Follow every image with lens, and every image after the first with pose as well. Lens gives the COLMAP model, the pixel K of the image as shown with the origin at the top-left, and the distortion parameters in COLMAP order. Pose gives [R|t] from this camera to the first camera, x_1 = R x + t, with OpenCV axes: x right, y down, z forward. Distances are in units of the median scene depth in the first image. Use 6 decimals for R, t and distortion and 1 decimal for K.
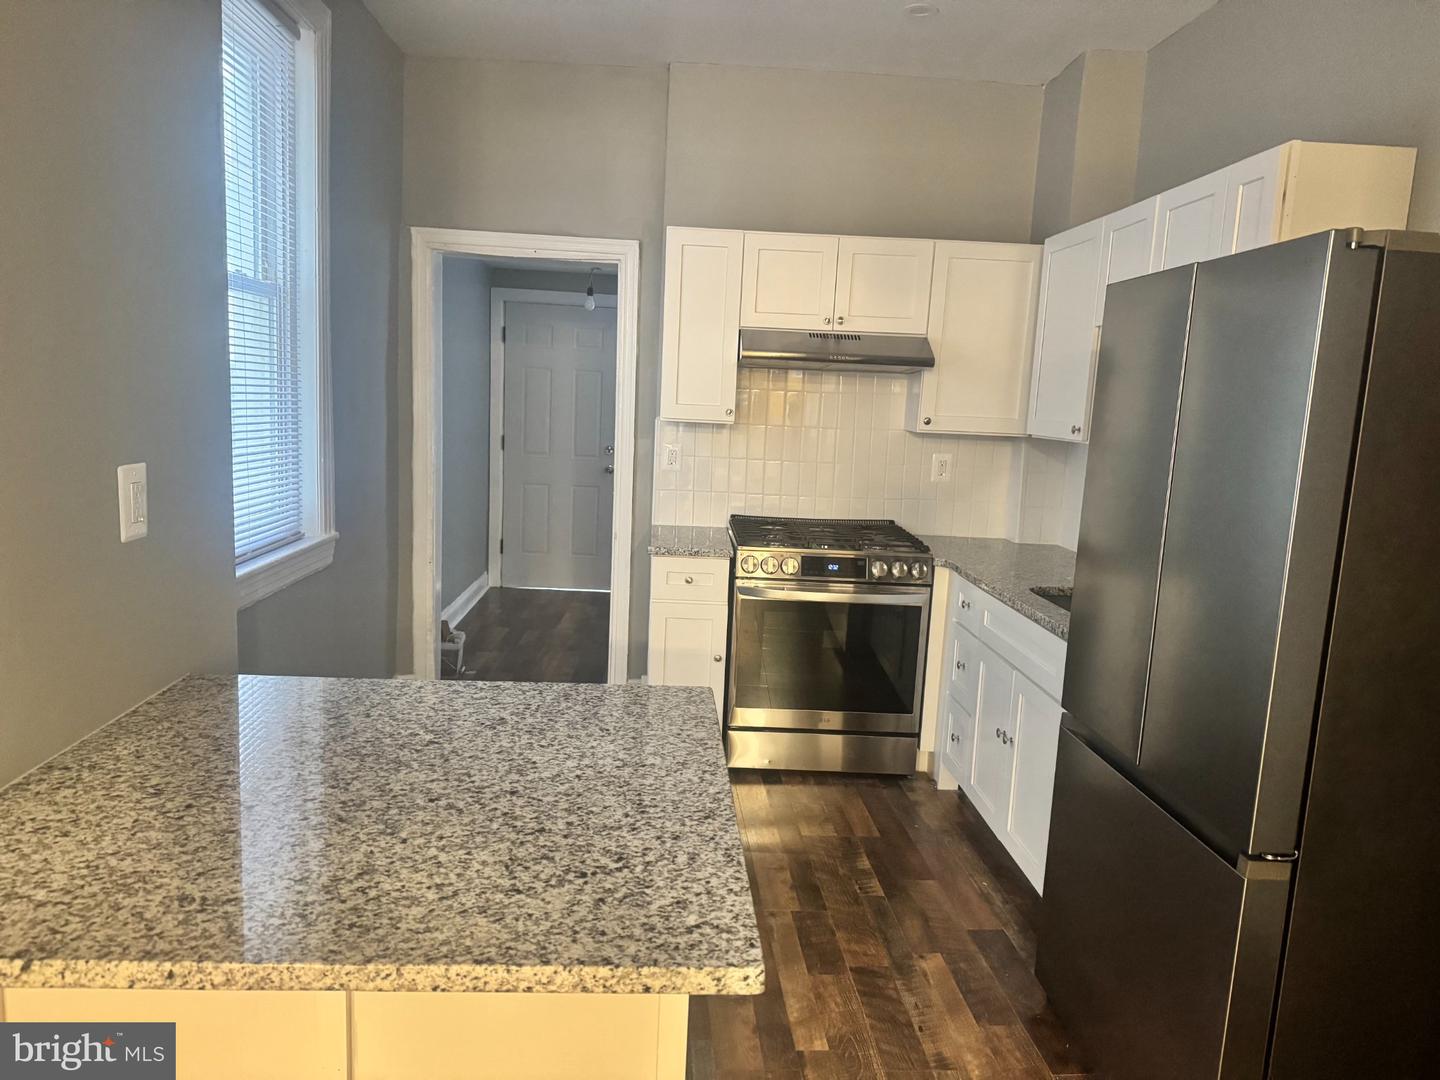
lens RADIAL K [[1007.0, 0, 720.0], [0, 1007.0, 539.9], [0, 0, 1]] dist [-0.006861, -0.003854]
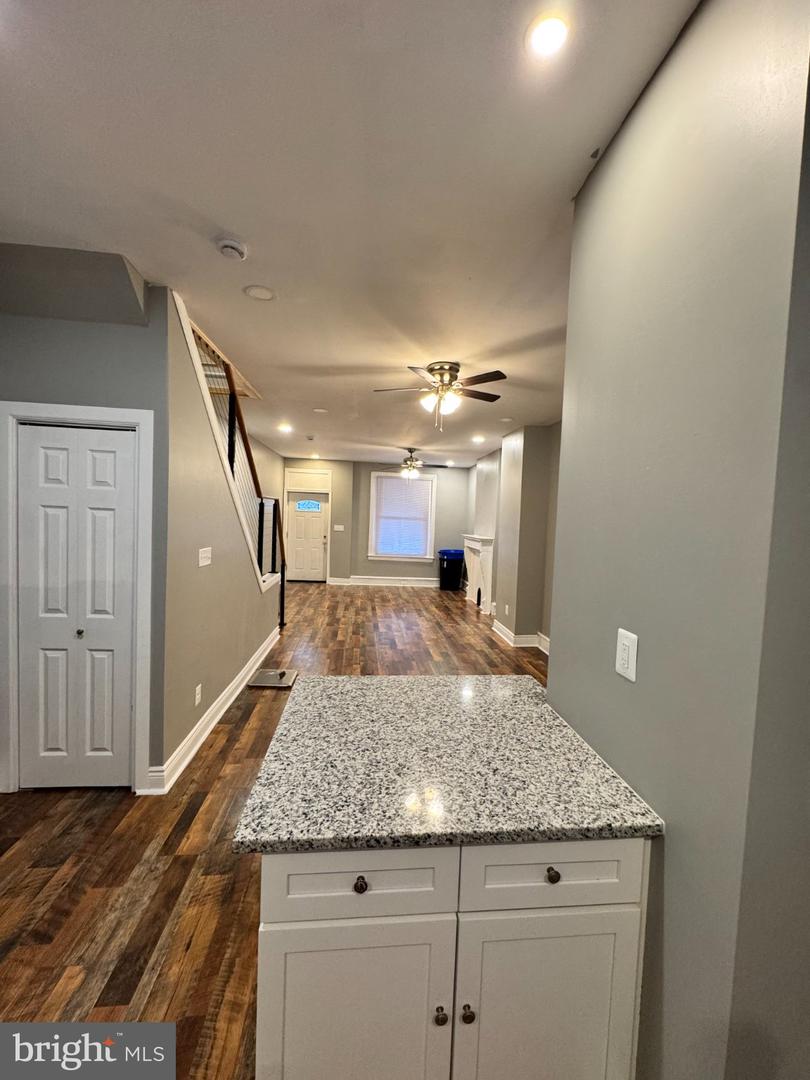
lens RADIAL K [[434.0, 0, 408.2], [0, 434.0, 537.5], [0, 0, 1]] dist [0.001669, 0.000160]
pose [[-0.994952, -0.086969, -0.050063, -0.190571], [-0.094939, 0.977397, 0.188898, -0.367432], [0.032503, 0.192697, -0.980720, 1.850717]]
